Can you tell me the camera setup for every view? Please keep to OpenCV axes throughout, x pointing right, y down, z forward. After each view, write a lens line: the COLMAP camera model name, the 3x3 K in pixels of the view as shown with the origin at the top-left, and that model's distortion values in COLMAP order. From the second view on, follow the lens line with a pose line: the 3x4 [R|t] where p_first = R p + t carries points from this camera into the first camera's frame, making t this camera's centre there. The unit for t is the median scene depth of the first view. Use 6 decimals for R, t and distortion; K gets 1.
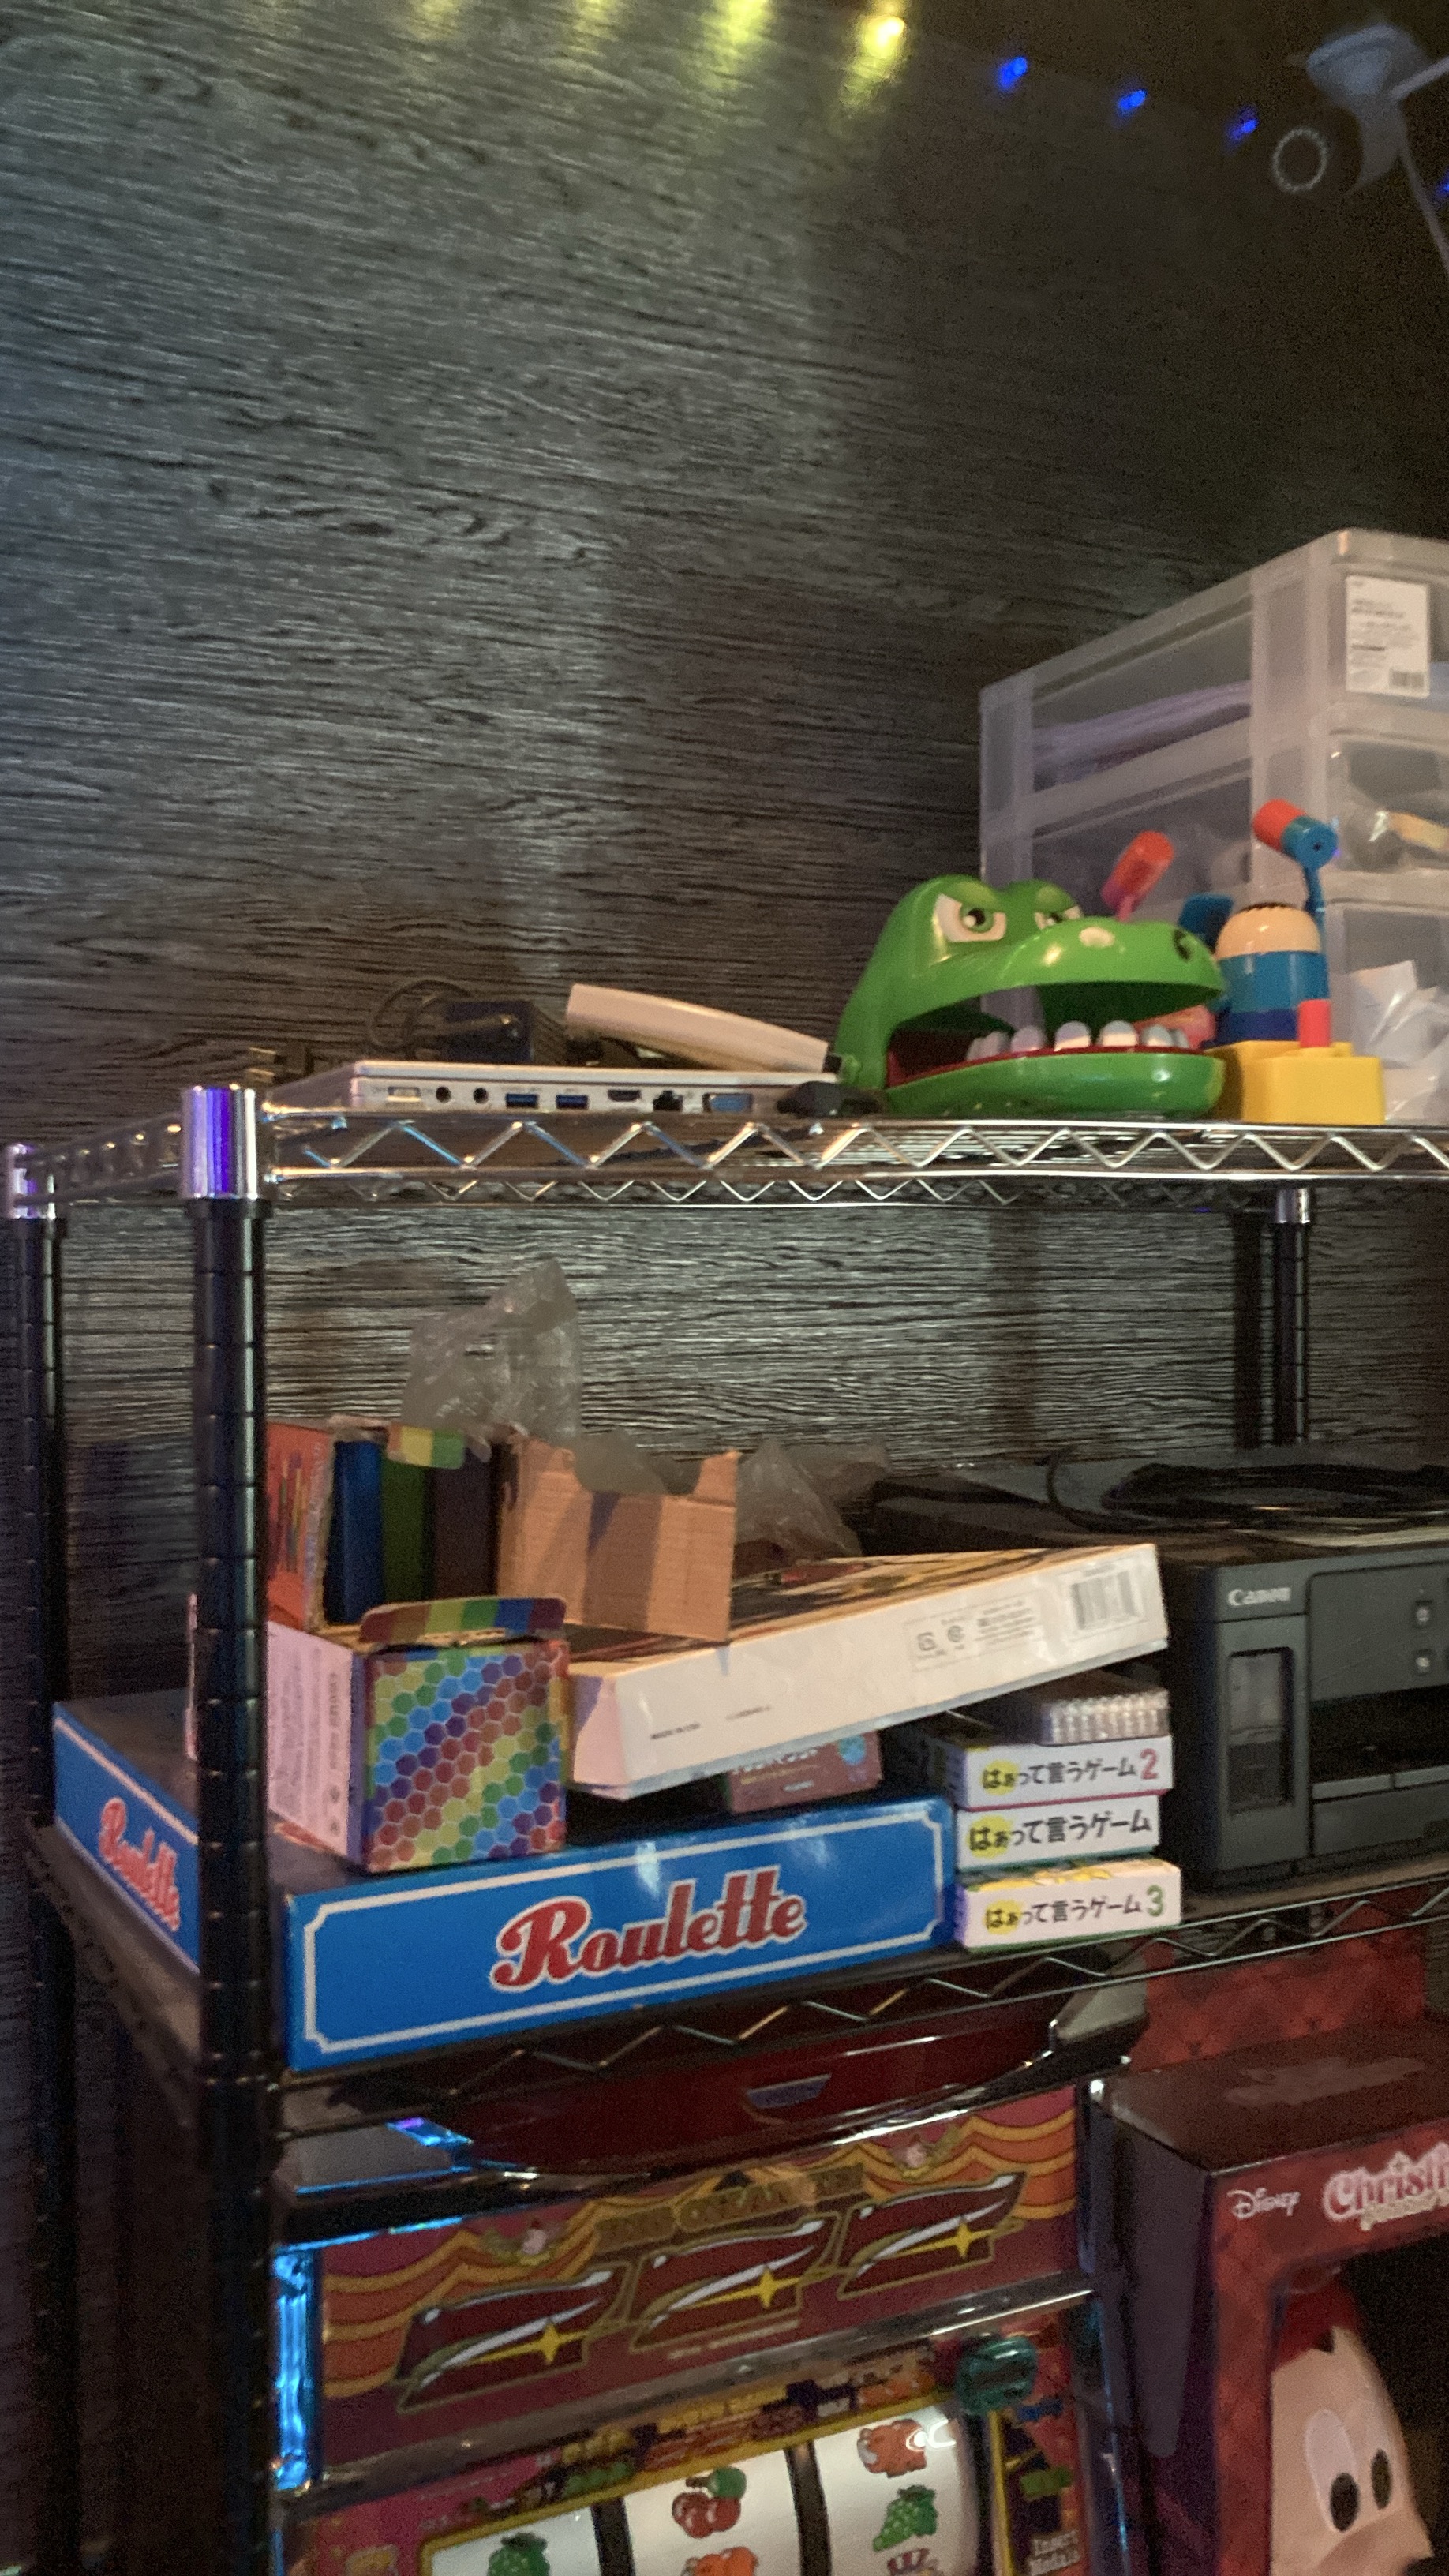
lens RADIAL K [[2069.2, 0, 725.5], [0, 2069.2, 1397.6], [0, 0, 1]] dist [0.139836, -0.304228]
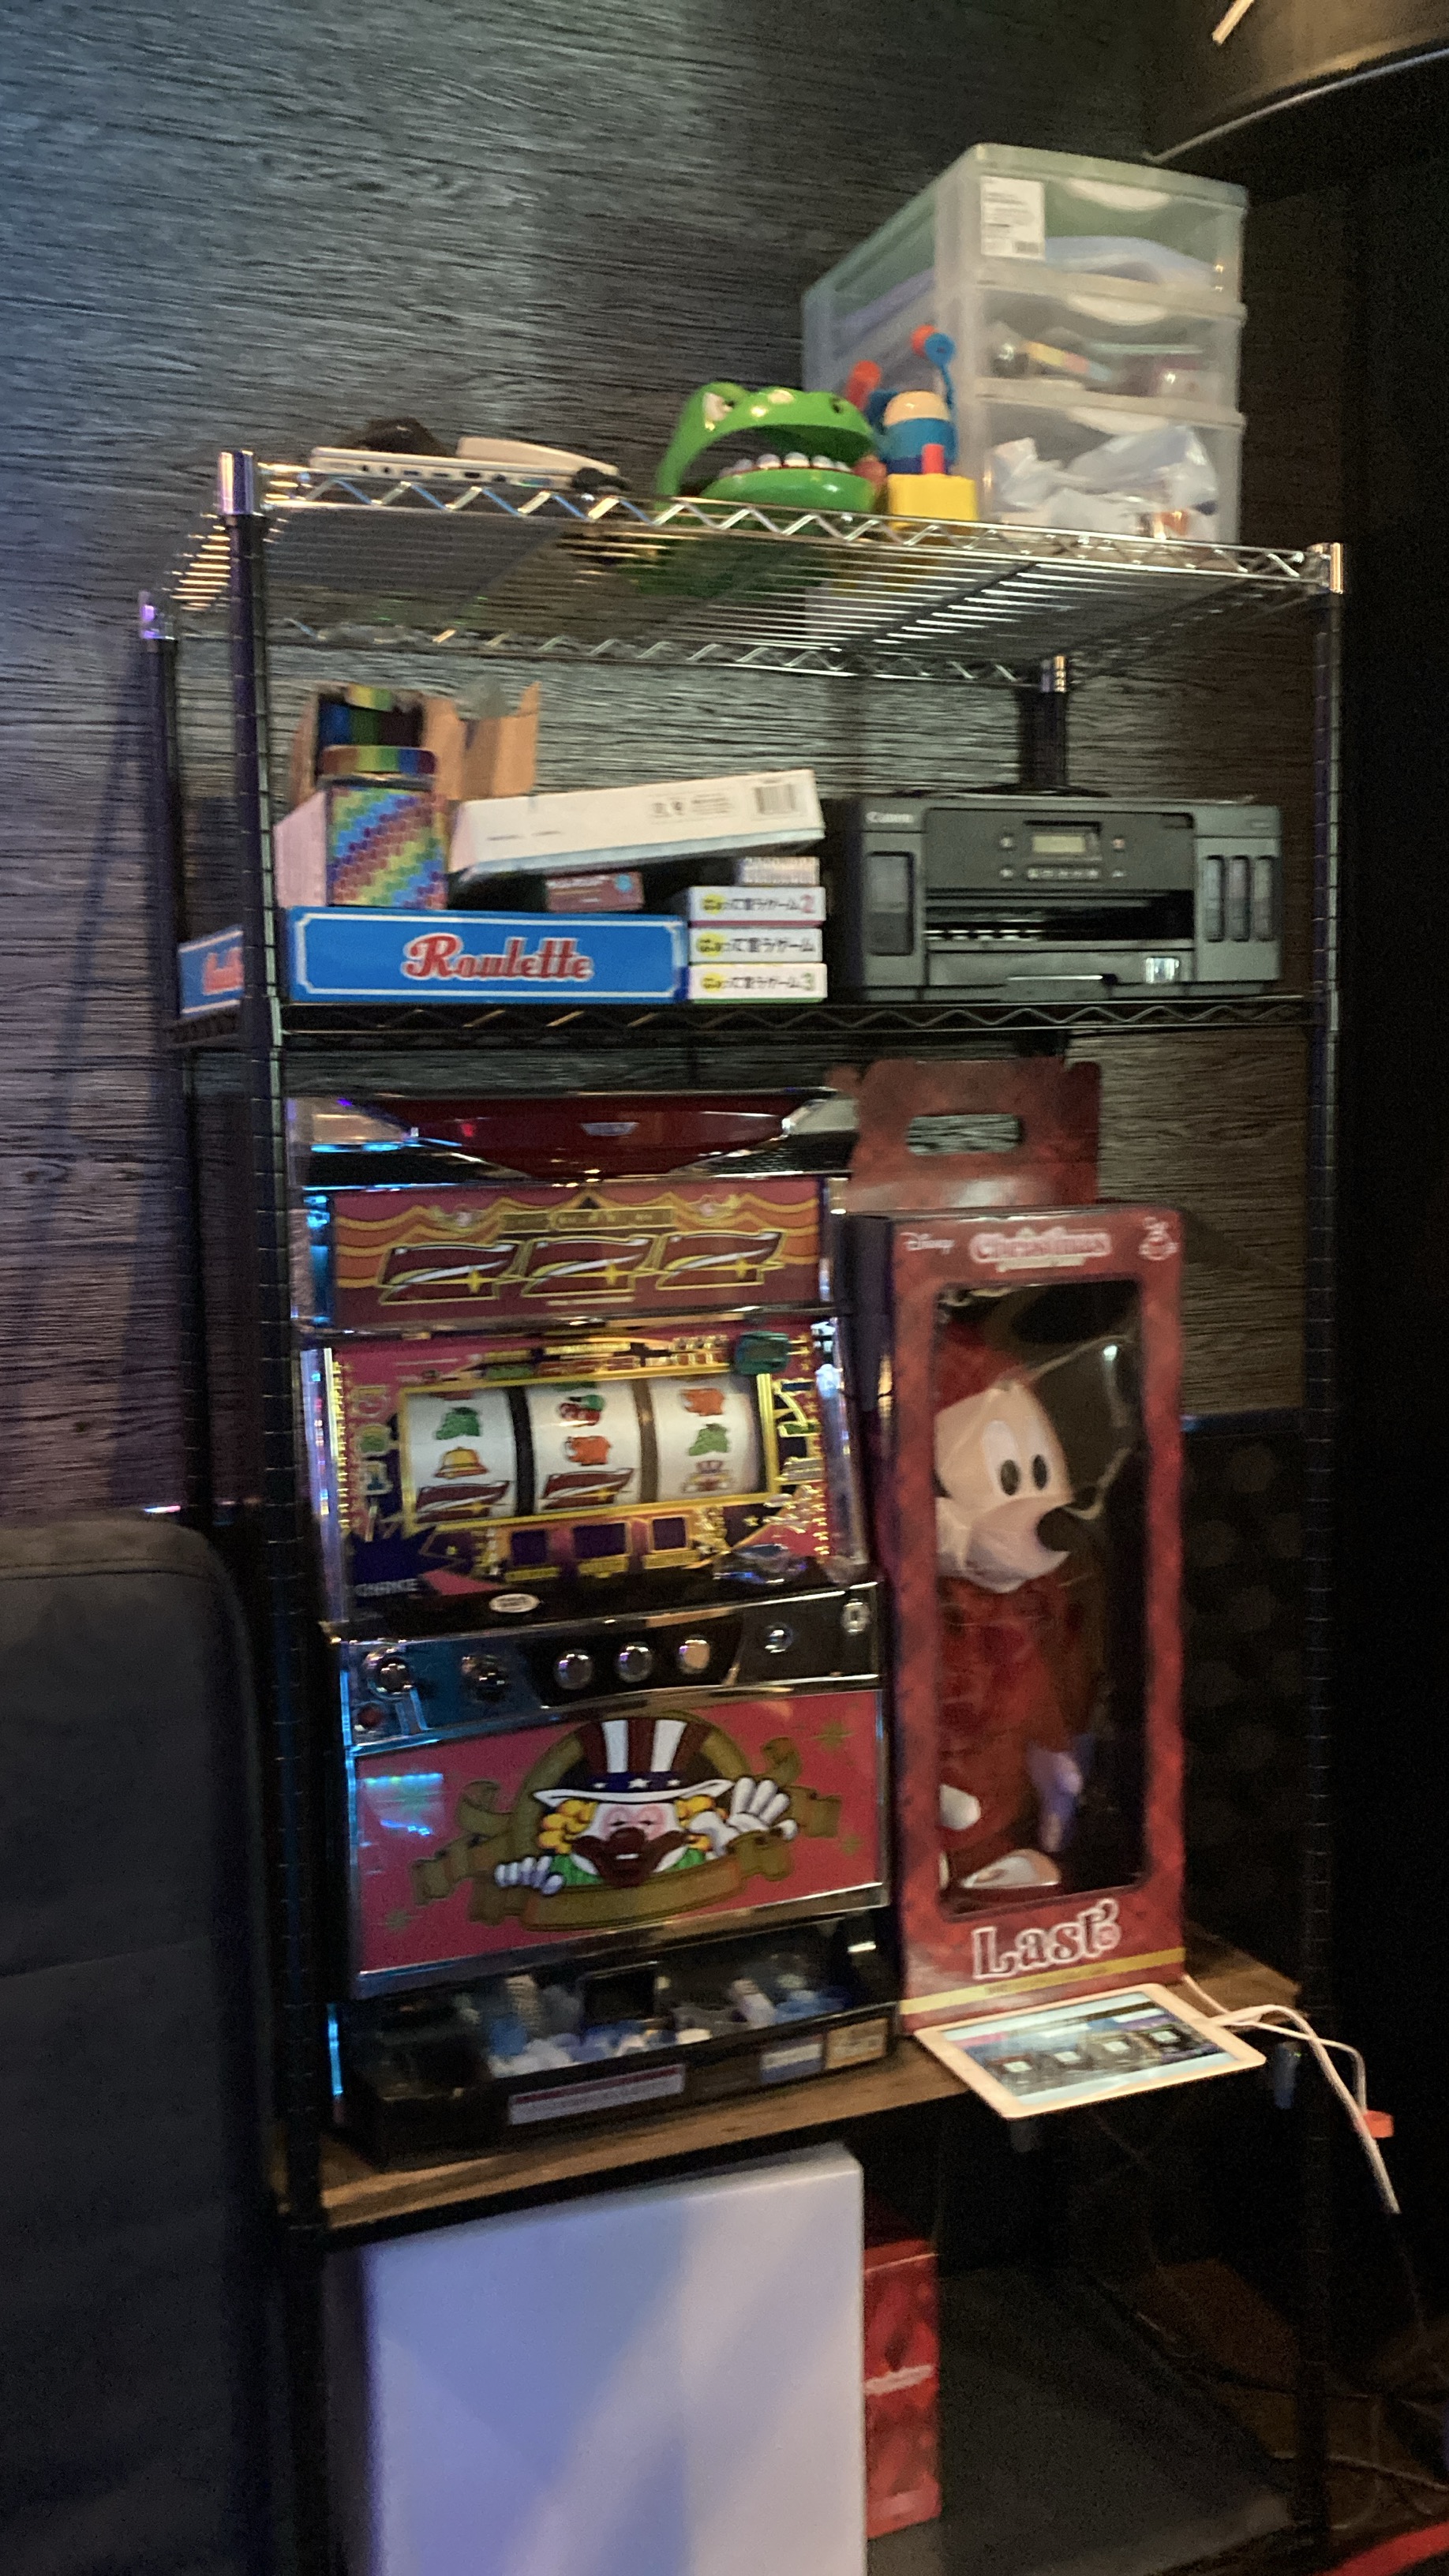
lens RADIAL K [[2051.5, 0, 718.6], [0, 2051.5, 1340.9], [0, 0, 1]] dist [0.023416, -0.004625]
pose [[0.996772, -0.002175, -0.080260, 0.202694], [0.007981, 0.997366, 0.072086, 0.313764], [0.079892, -0.072494, 0.994164, -0.521558]]
